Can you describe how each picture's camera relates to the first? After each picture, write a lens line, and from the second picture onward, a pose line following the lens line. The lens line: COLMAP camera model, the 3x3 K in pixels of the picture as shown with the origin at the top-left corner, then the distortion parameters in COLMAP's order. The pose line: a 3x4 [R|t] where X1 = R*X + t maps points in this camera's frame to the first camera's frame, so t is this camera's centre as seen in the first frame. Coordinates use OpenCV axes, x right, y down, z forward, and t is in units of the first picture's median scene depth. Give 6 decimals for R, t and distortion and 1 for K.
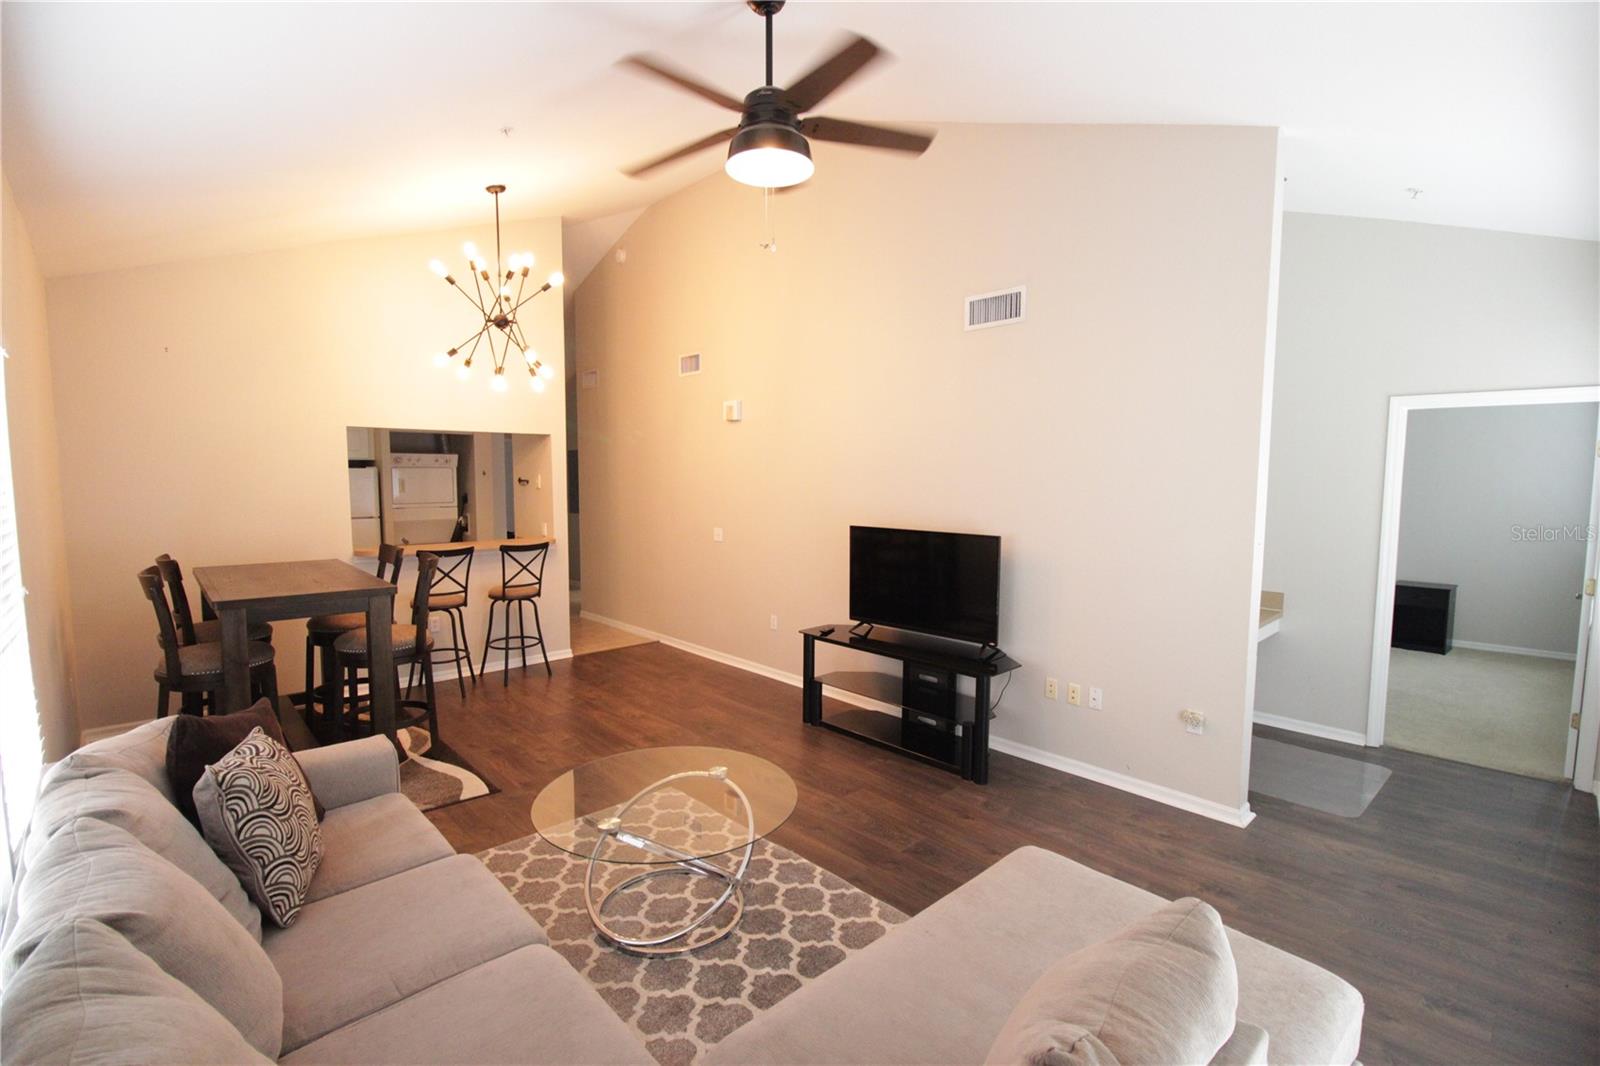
lens RADIAL K [[740.0, 0, 796.8], [0, 740.0, 542.0], [0, 0, 1]] dist [-0.010212, -0.007695]
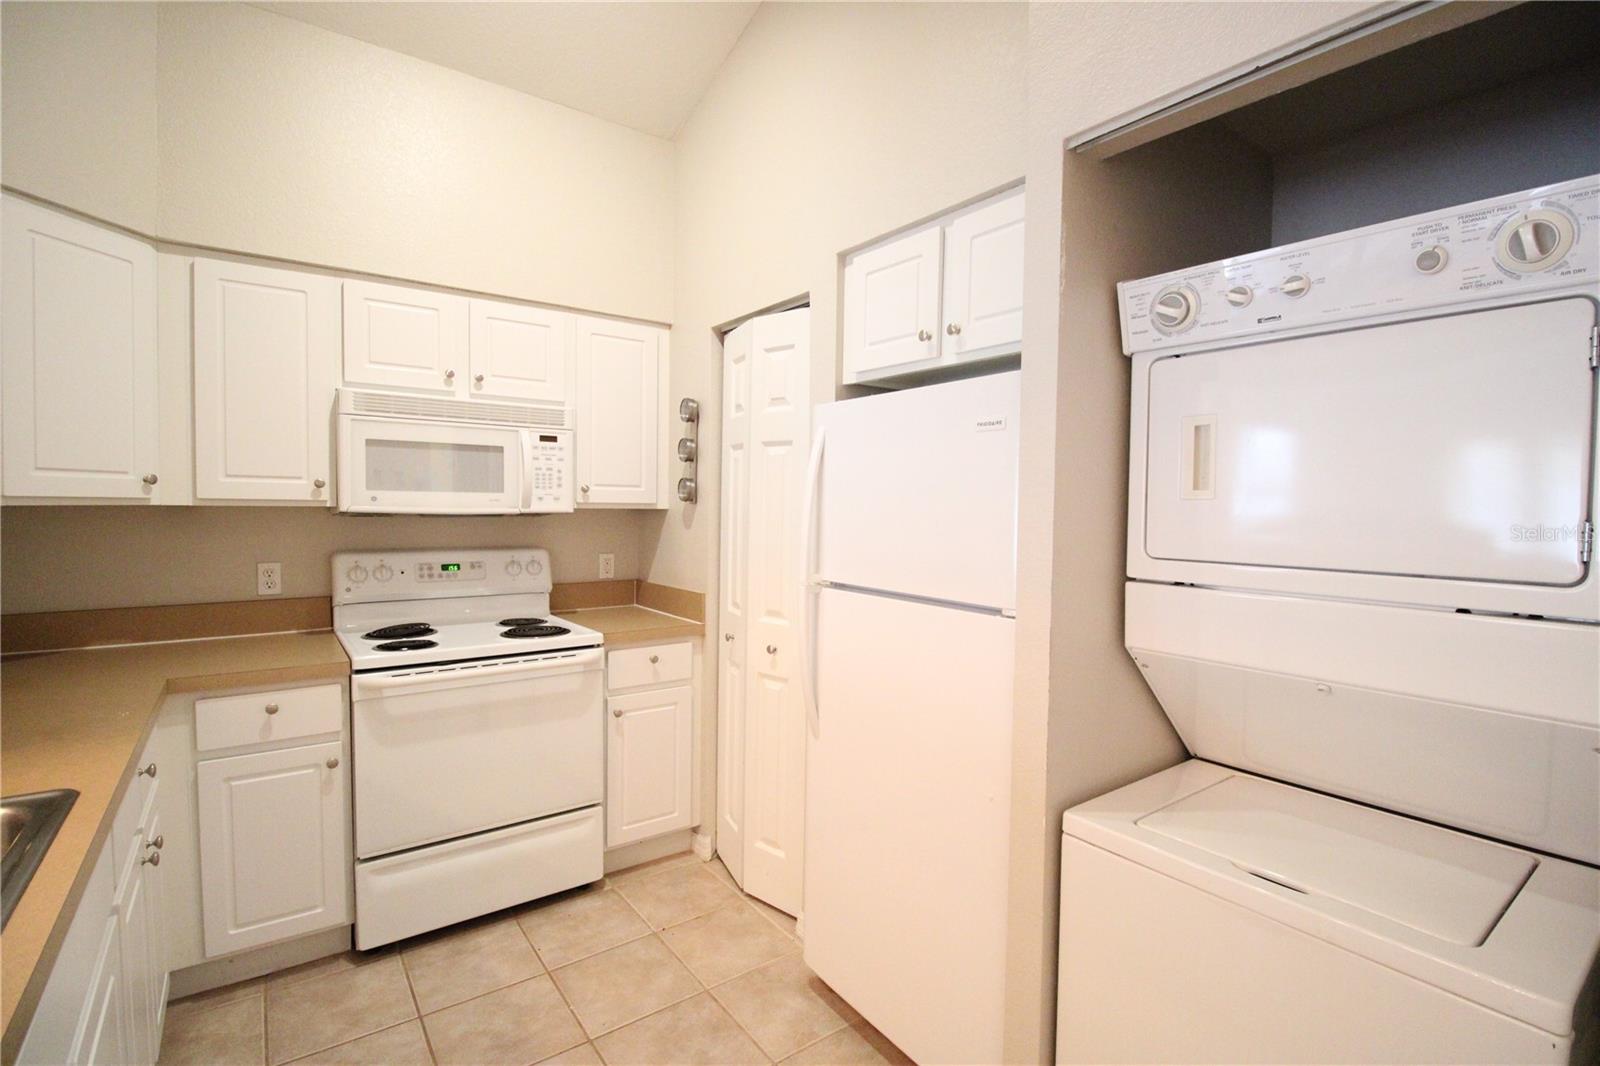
lens RADIAL K [[740.0, 0, 807.5], [0, 740.0, 536.5], [0, 0, 1]] dist [-0.010212, -0.007695]
pose [[-0.111197, 0.033835, -0.993222, -0.463618], [-0.108191, 0.993068, 0.045943, -0.072403], [0.987892, 0.112566, -0.106765, 1.252589]]
